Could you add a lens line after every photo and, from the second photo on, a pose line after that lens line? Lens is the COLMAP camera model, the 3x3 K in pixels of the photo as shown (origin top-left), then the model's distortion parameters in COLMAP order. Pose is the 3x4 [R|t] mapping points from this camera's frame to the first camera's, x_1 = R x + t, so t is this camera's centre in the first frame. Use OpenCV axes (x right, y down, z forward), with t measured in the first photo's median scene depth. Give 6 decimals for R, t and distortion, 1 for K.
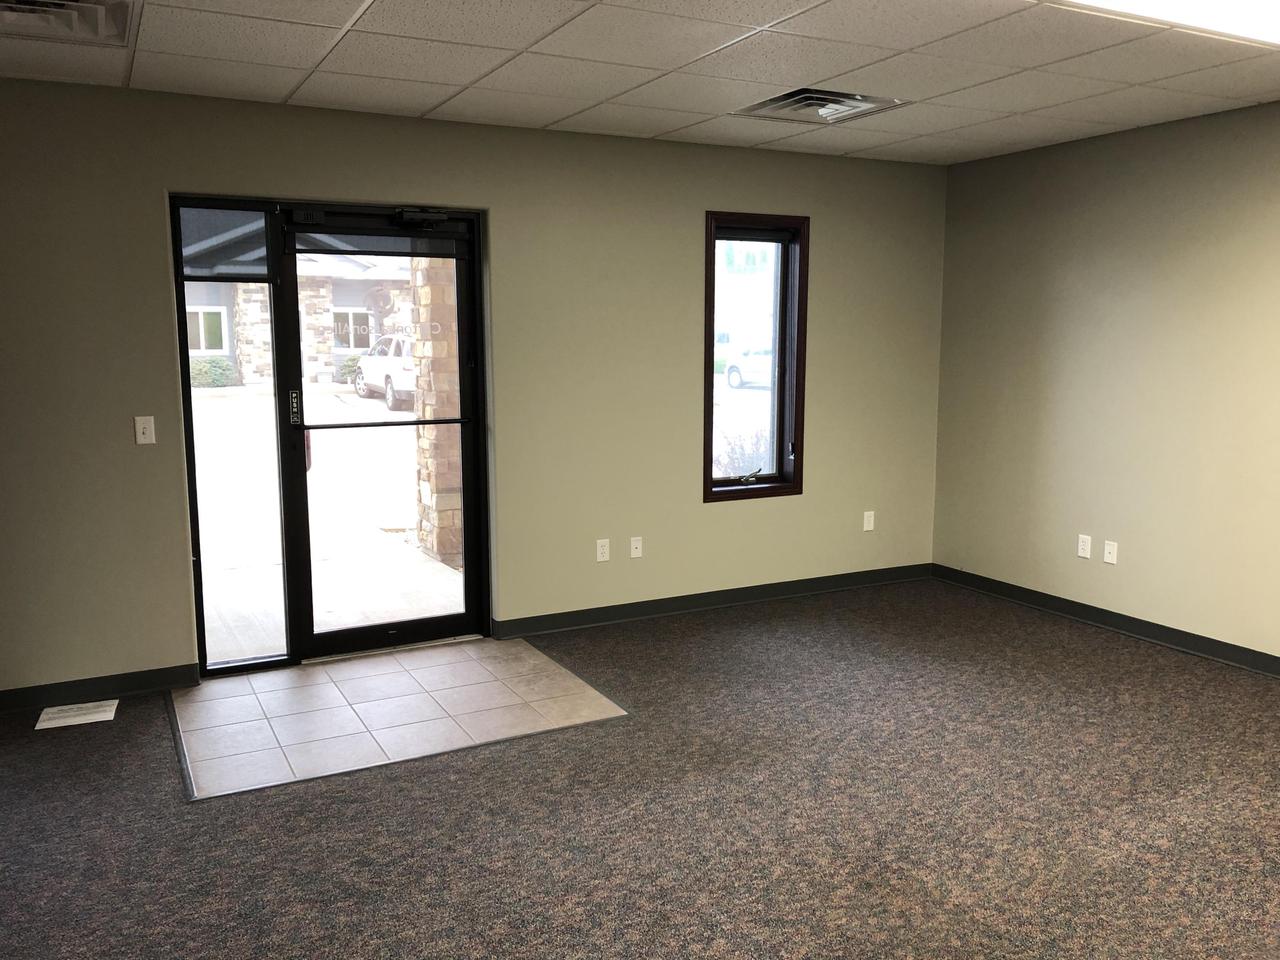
lens RADIAL K [[1053.0, 0, 640.1], [0, 1053.0, 480.3], [0, 0, 1]] dist [0.034435, -0.032252]
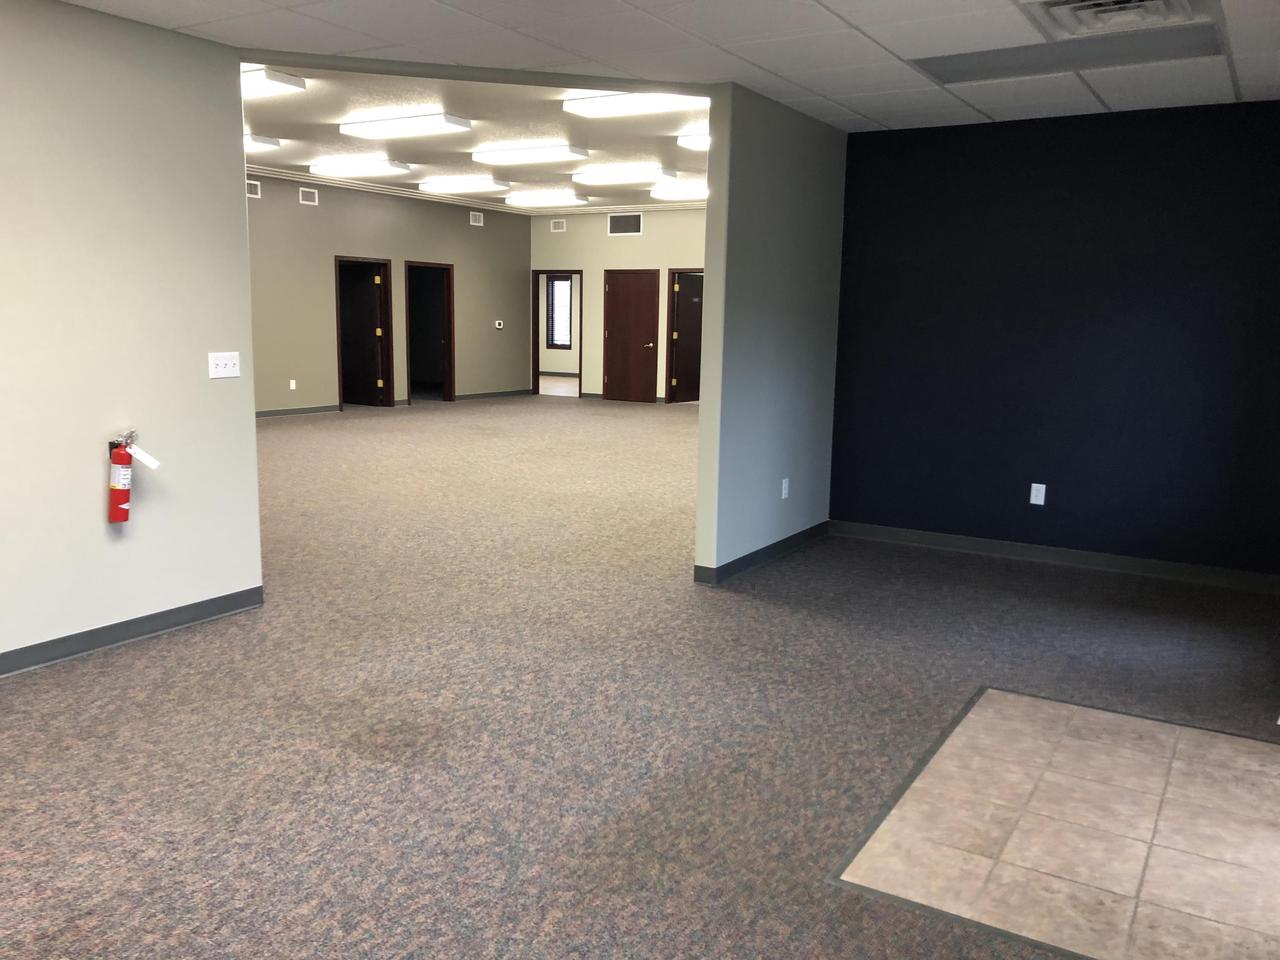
lens RADIAL K [[1053.0, 0, 639.5], [0, 1053.0, 483.6], [0, 0, 1]] dist [0.034435, -0.032252]
pose [[-0.858571, 0.071308, -0.507711, 0.503863], [-0.085599, 0.956443, 0.279087, -0.215050], [0.505498, 0.283075, -0.815071, 1.773953]]
